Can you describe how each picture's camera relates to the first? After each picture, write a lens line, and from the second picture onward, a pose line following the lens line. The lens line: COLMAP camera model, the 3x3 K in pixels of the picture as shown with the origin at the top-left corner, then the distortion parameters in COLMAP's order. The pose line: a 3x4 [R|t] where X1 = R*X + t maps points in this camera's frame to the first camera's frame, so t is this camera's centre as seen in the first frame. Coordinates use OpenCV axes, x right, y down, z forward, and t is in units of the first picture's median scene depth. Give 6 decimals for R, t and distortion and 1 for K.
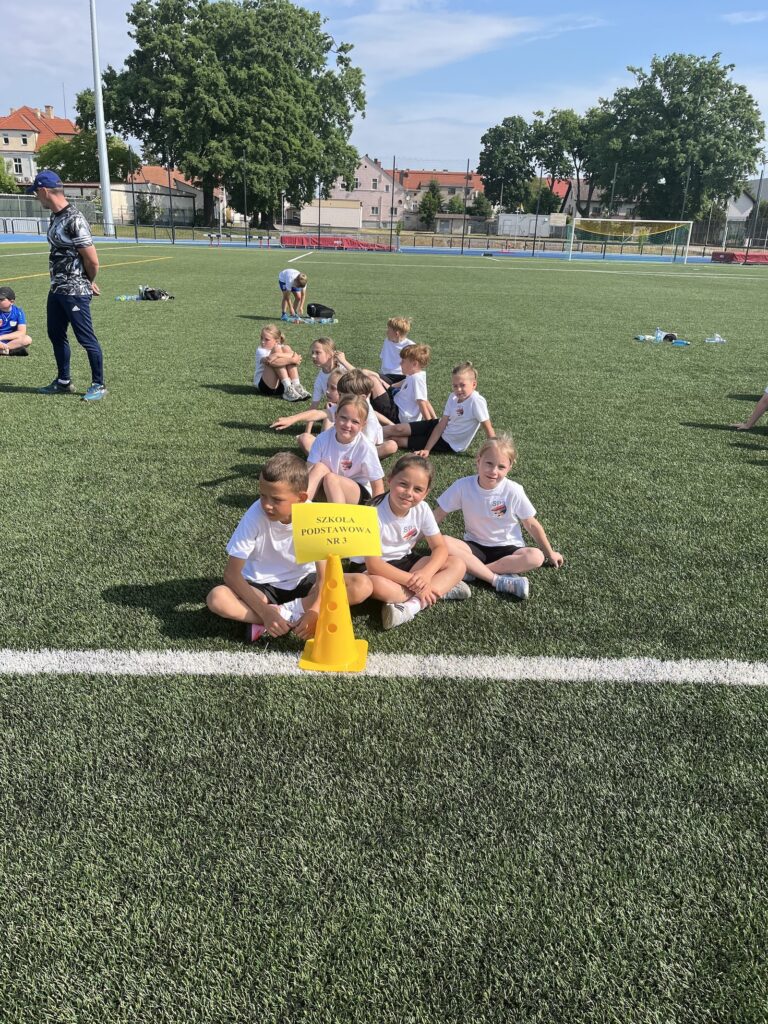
lens RADIAL K [[767.5, 0, 384.0], [0, 767.5, 512.0], [0, 0, 1]] dist [0.100685, -0.144392]
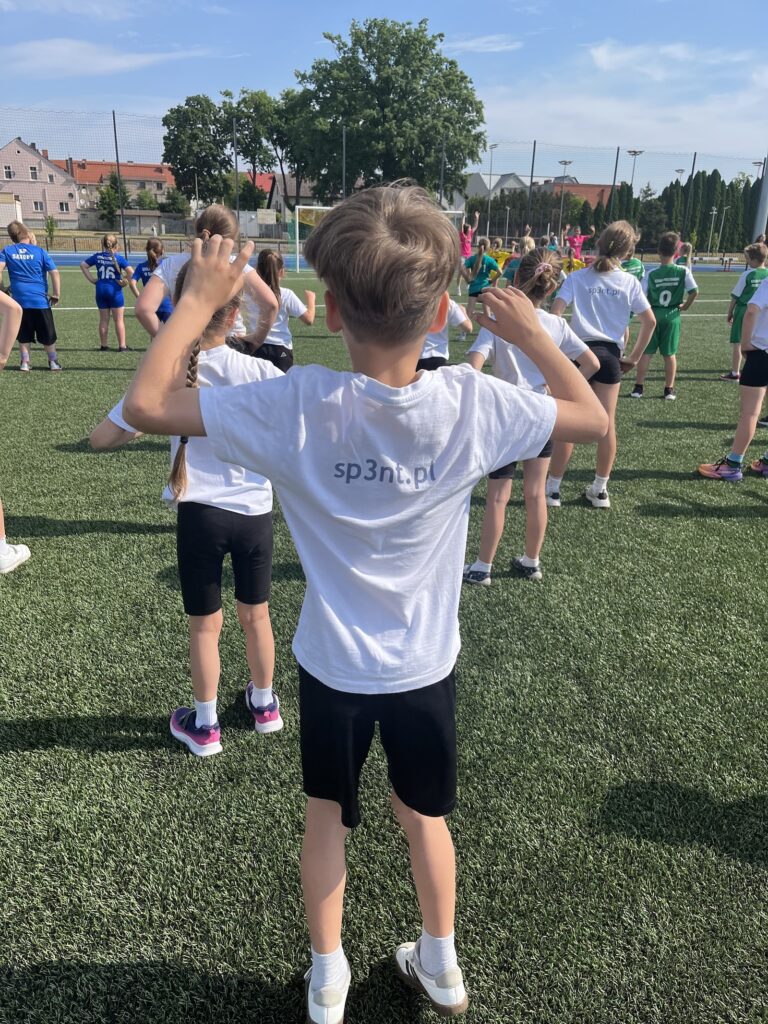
lens RADIAL K [[767.5, 0, 384.0], [0, 767.5, 512.0], [0, 0, 1]] dist [0.100685, -0.144392]
pose [[0.939871, -0.129177, 0.316158, 0.036918], [0.129414, 0.991382, 0.020341, -0.061449], [-0.316061, 0.021797, 0.948488, 0.175717]]
